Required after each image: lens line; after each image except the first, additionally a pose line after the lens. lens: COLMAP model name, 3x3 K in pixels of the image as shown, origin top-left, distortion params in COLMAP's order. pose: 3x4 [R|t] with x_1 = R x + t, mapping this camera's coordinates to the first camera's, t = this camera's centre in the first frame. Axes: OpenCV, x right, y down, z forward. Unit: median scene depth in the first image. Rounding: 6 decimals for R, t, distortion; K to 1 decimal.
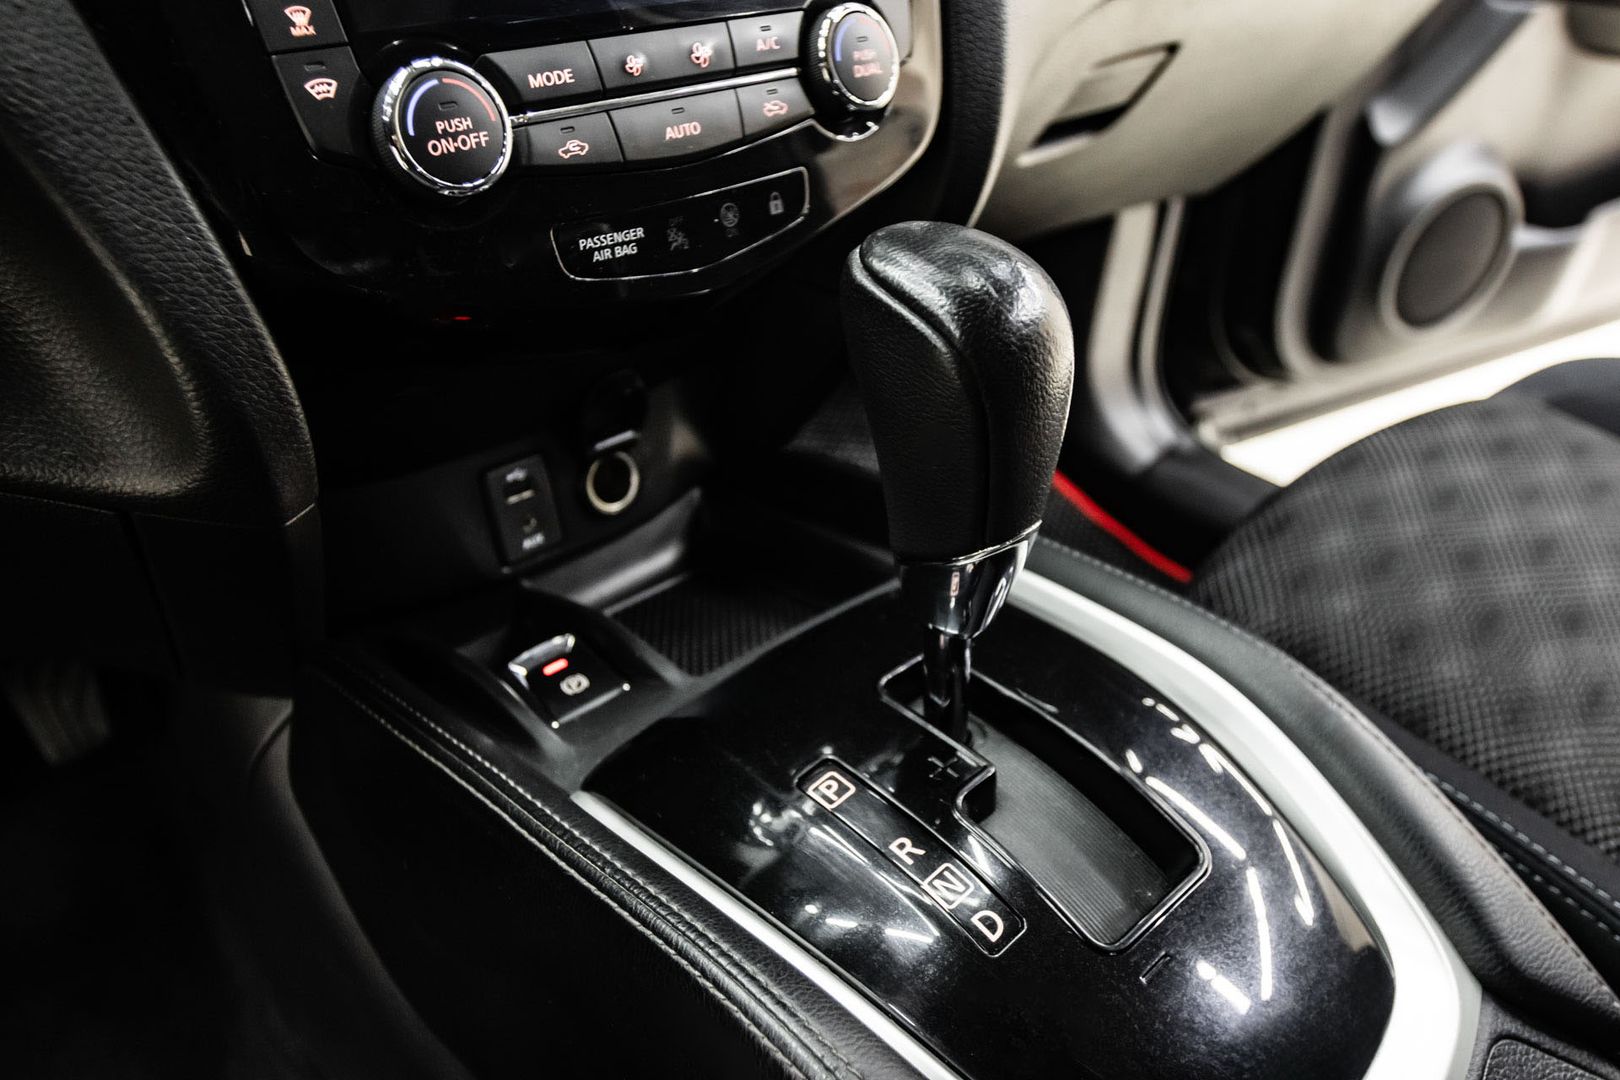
lens RADIAL K [[1192.5, 0, 807.7], [0, 1192.5, 536.4], [0, 0, 1]] dist [0.007878, 0.007630]
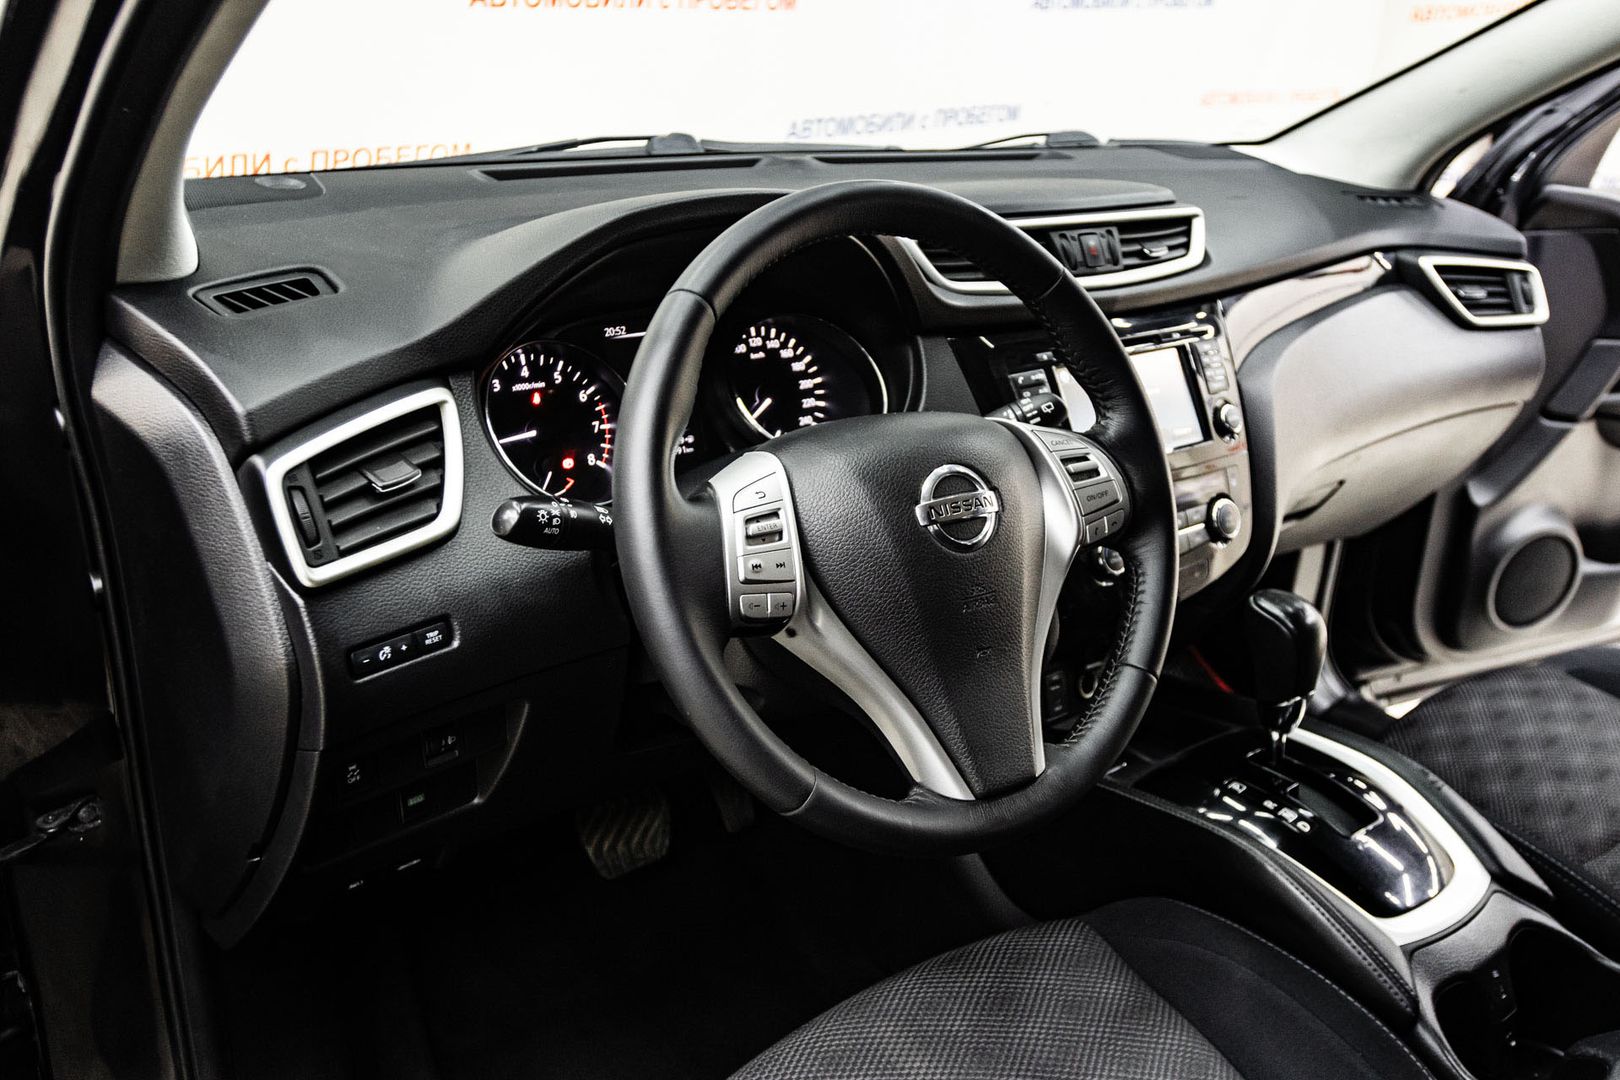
lens RADIAL K [[1192.5, 0, 814.0], [0, 1192.5, 536.7], [0, 0, 1]] dist [0.007878, 0.007630]
pose [[0.993854, 0.030332, -0.106460, -0.348039], [-0.053174, 0.974318, -0.218809, 0.155752], [0.097089, 0.223125, 0.969943, -0.976774]]
